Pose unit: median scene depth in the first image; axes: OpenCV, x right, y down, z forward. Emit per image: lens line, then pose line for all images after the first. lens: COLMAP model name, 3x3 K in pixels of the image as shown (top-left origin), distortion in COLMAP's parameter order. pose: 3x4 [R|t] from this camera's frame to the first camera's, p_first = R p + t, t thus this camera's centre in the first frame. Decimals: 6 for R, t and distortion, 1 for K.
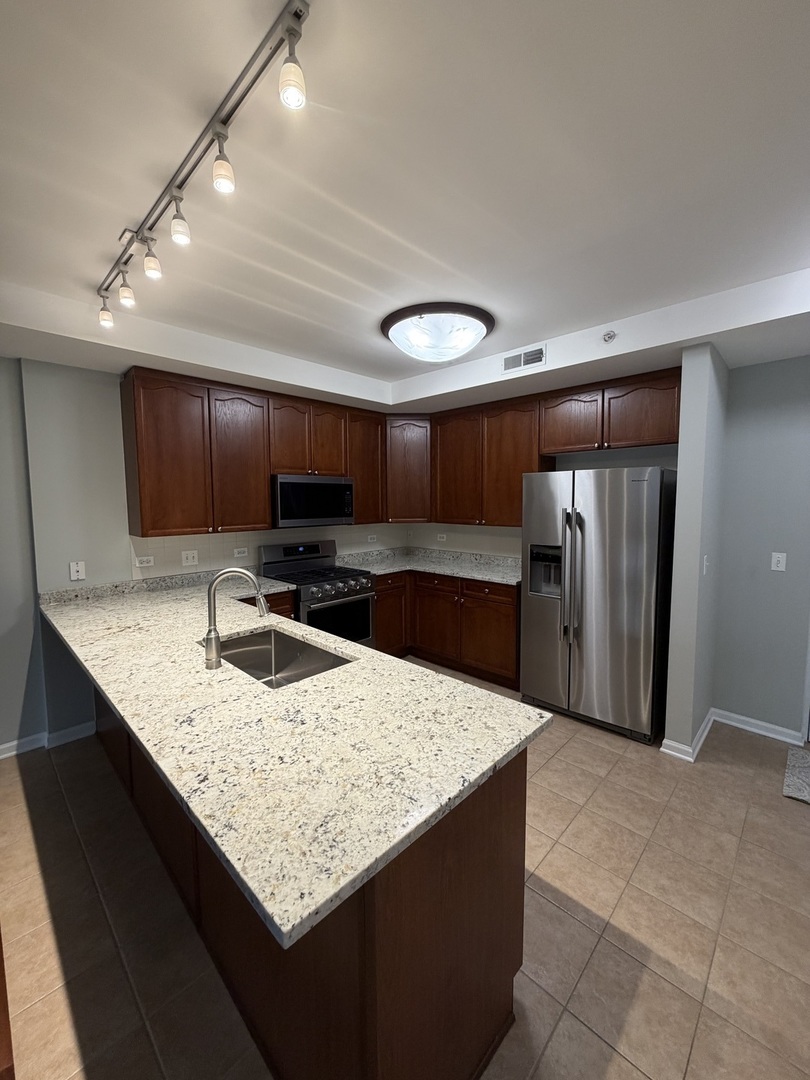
lens RADIAL K [[433.1, 0, 407.2], [0, 433.1, 533.6], [0, 0, 1]] dist [-0.000186, 0.000696]
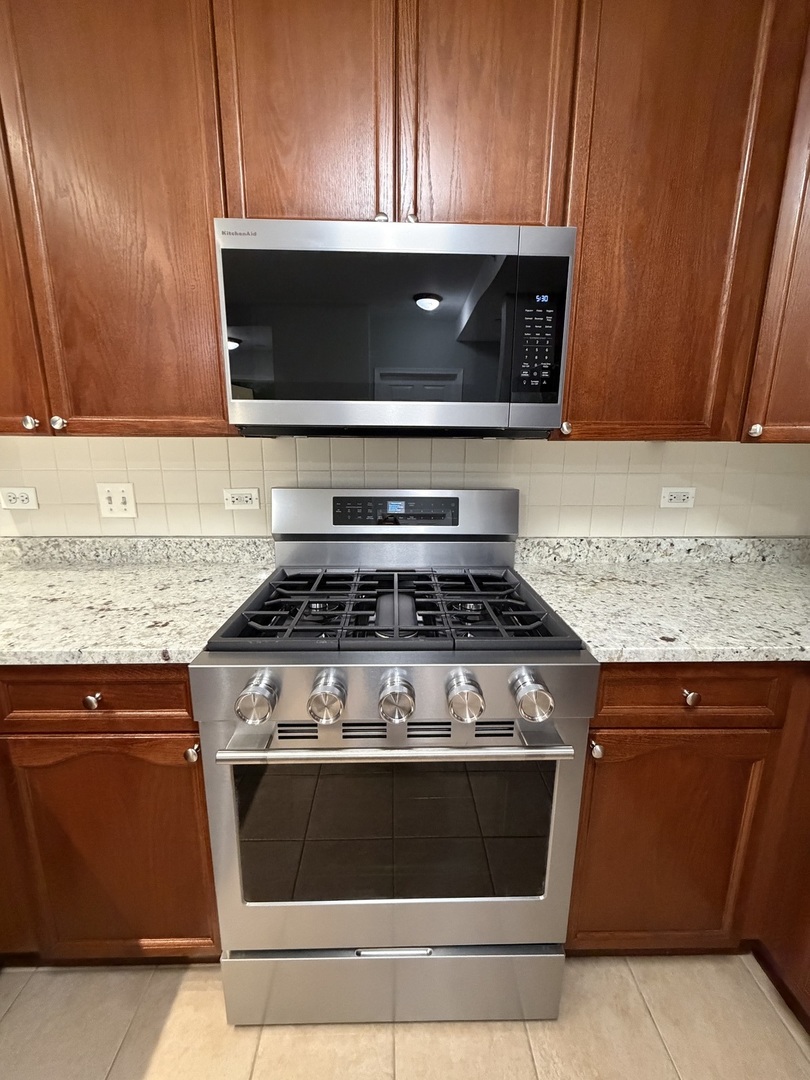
lens RADIAL K [[433.1, 0, 407.1], [0, 433.1, 533.1], [0, 0, 1]] dist [-0.000186, 0.000696]
pose [[0.715877, 0.158658, -0.679962, -0.008286], [-0.067731, 0.985028, 0.158531, 0.001901], [0.694934, -0.067435, 0.715905, 0.957399]]
